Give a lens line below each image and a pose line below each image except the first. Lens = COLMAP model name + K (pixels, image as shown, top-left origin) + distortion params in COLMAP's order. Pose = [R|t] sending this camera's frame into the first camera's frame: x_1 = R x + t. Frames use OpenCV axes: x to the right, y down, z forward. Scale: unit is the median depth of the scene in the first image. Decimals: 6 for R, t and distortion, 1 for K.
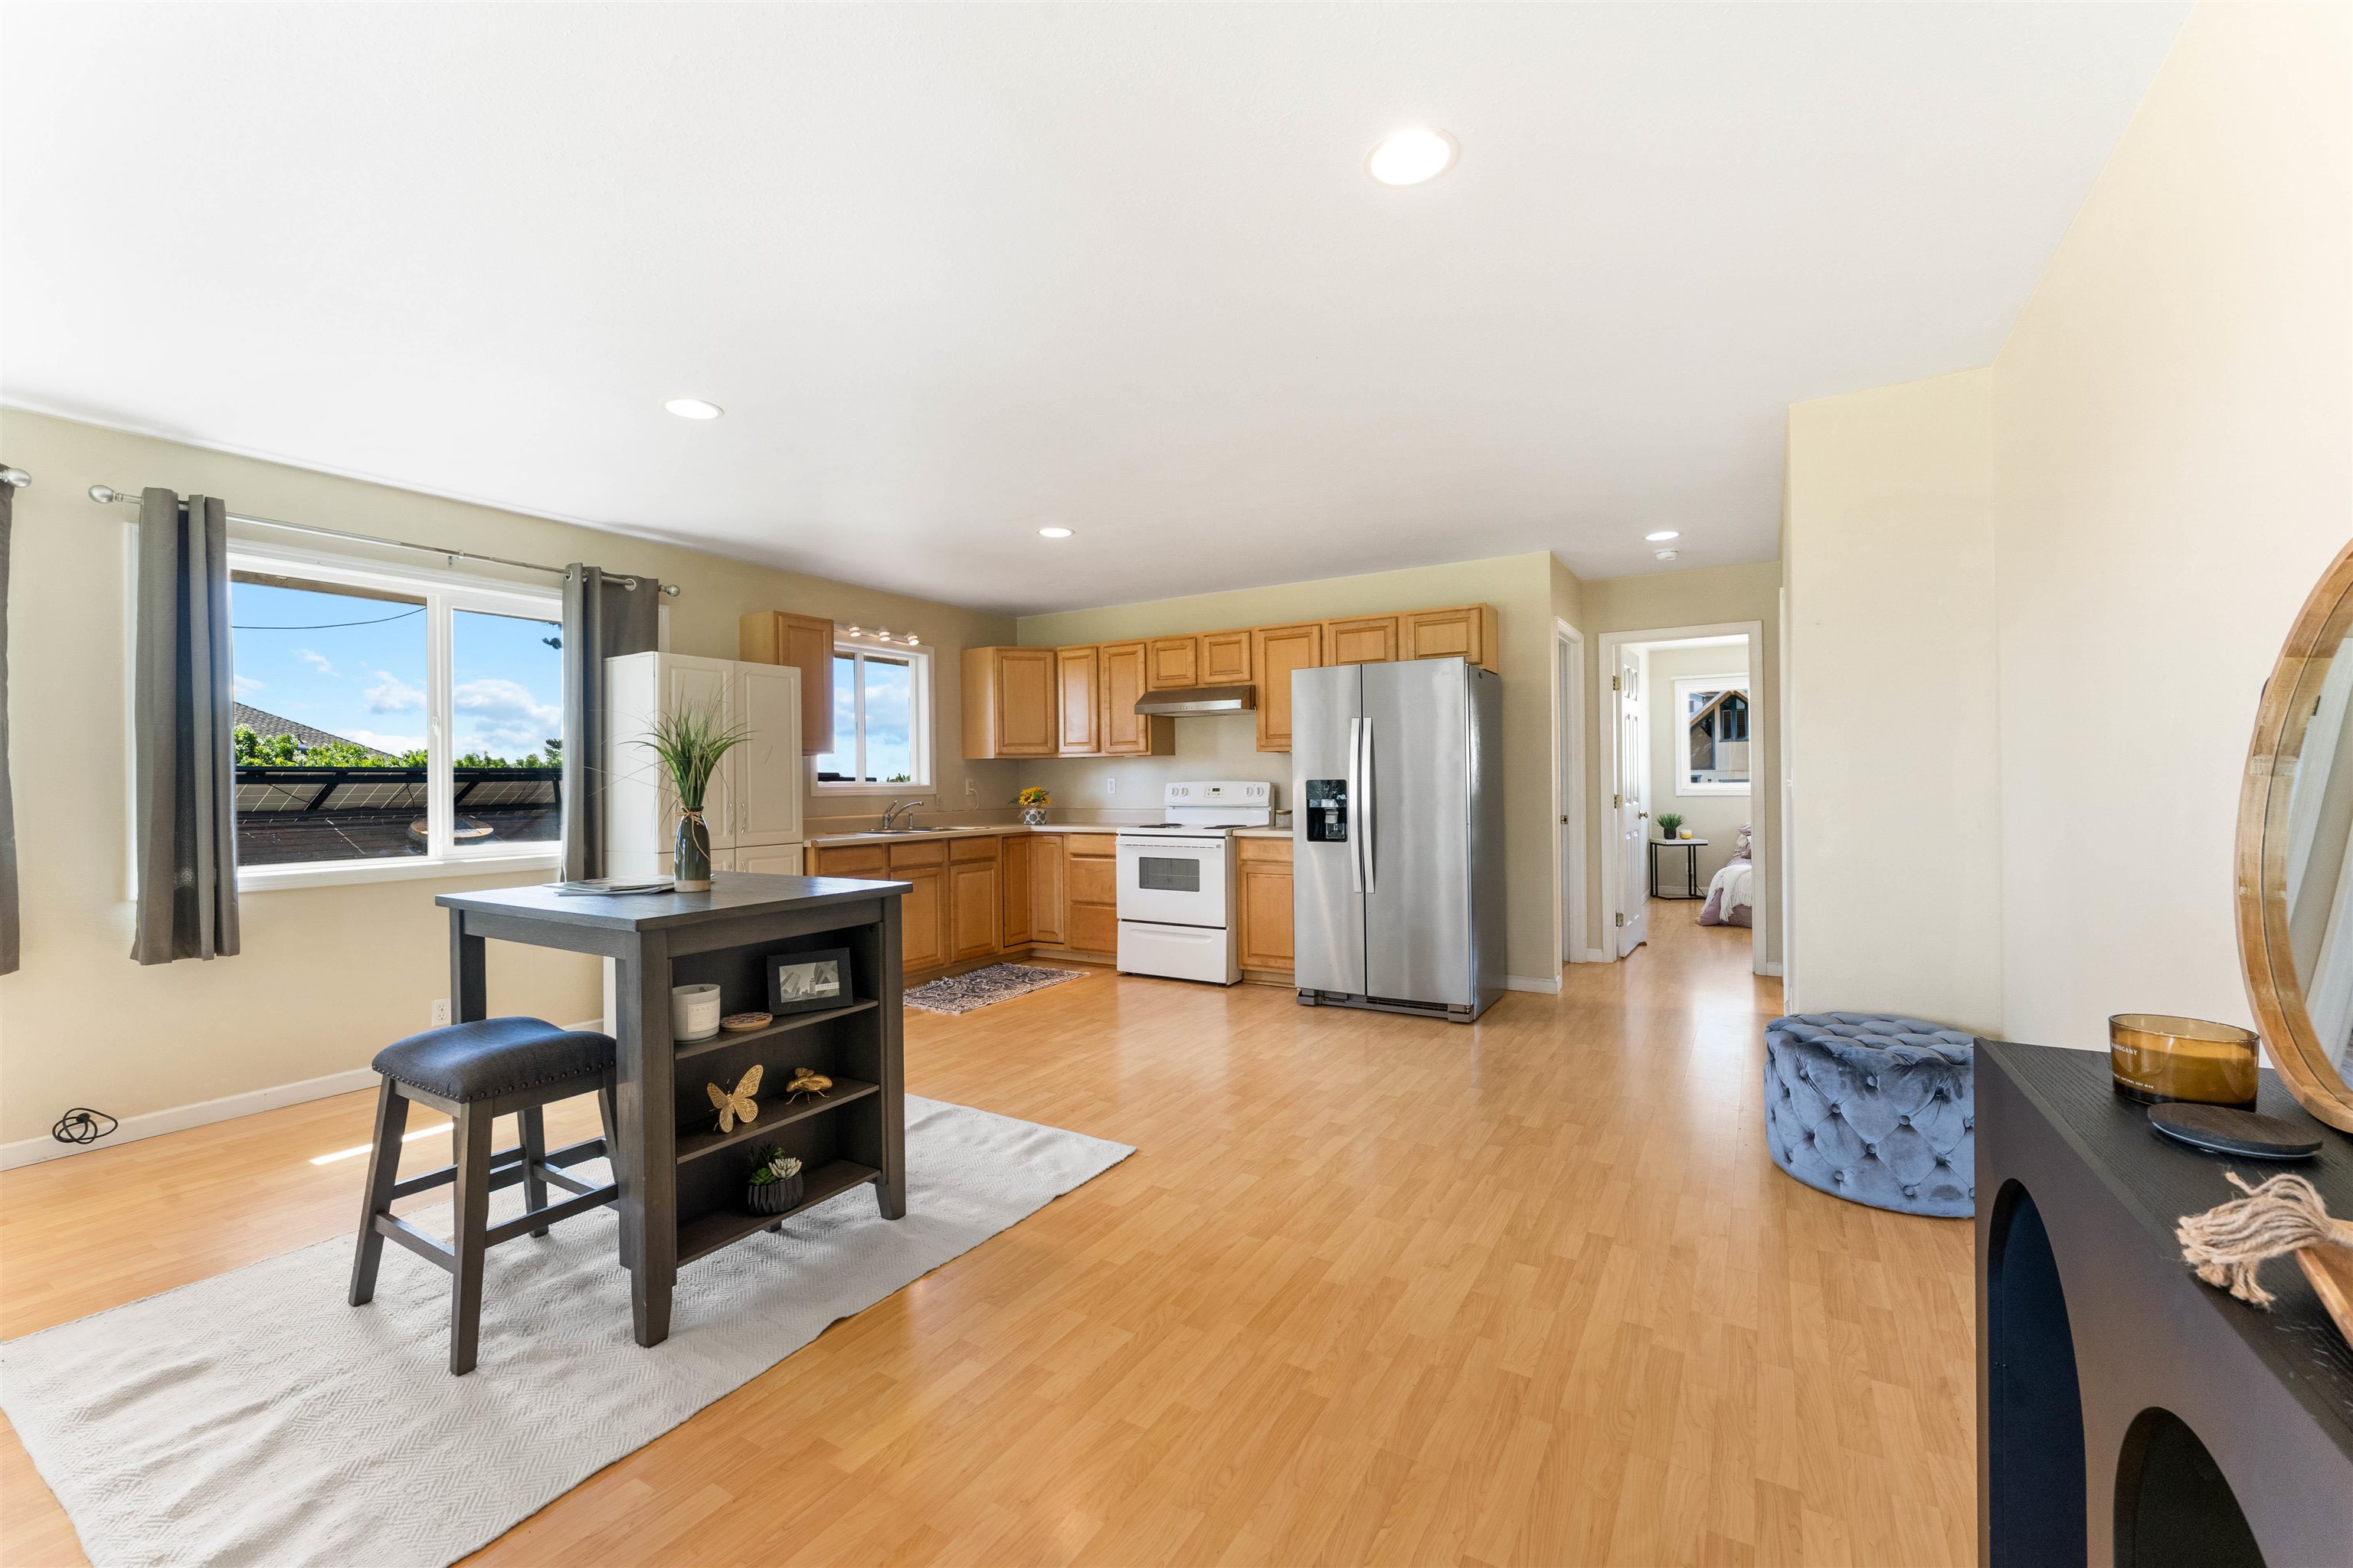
lens RADIAL K [[965.9, 0, 1192.1], [0, 965.9, 776.8], [0, 0, 1]] dist [0.004334, 0.000299]
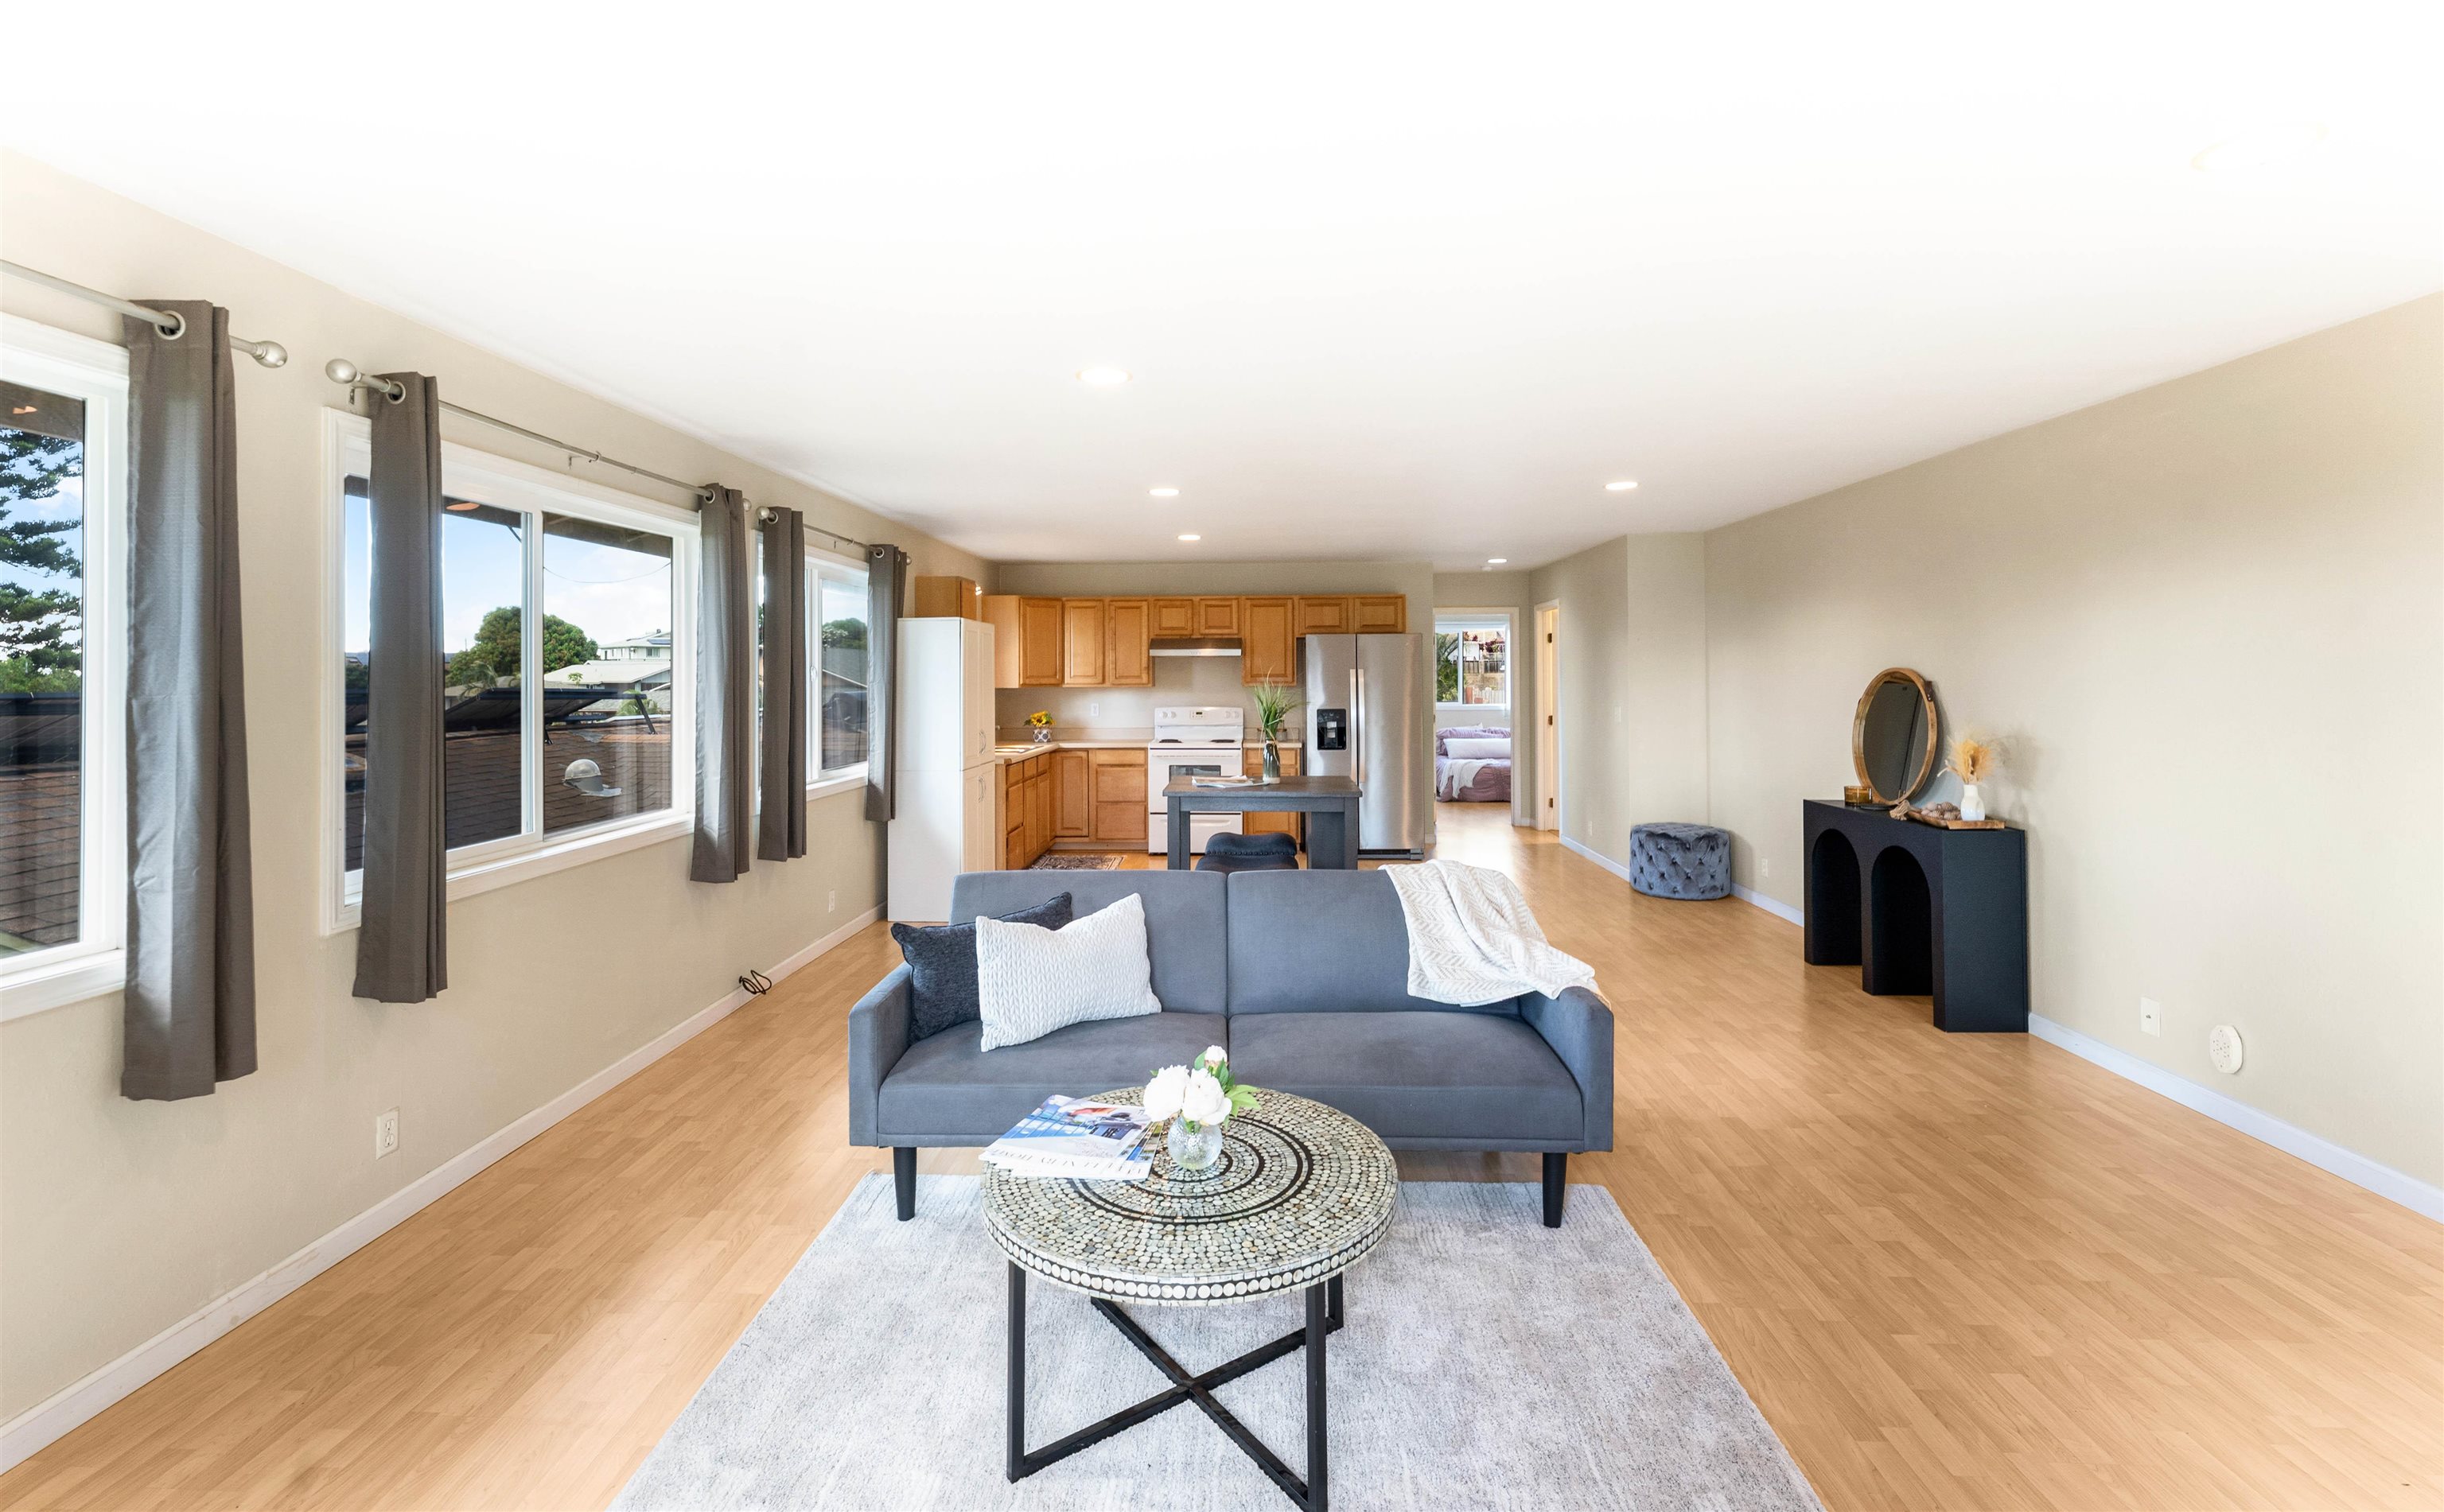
lens RADIAL K [[1079.3, 0, 1223.3], [0, 1079.3, 681.4], [0, 0, 1]] dist [0.004500, -0.000775]
pose [[0.882787, 0.004730, 0.469750, -0.686990], [-0.006539, 0.999976, 0.002220, -0.036310], [-0.469728, -0.005031, 0.882797, -0.346936]]
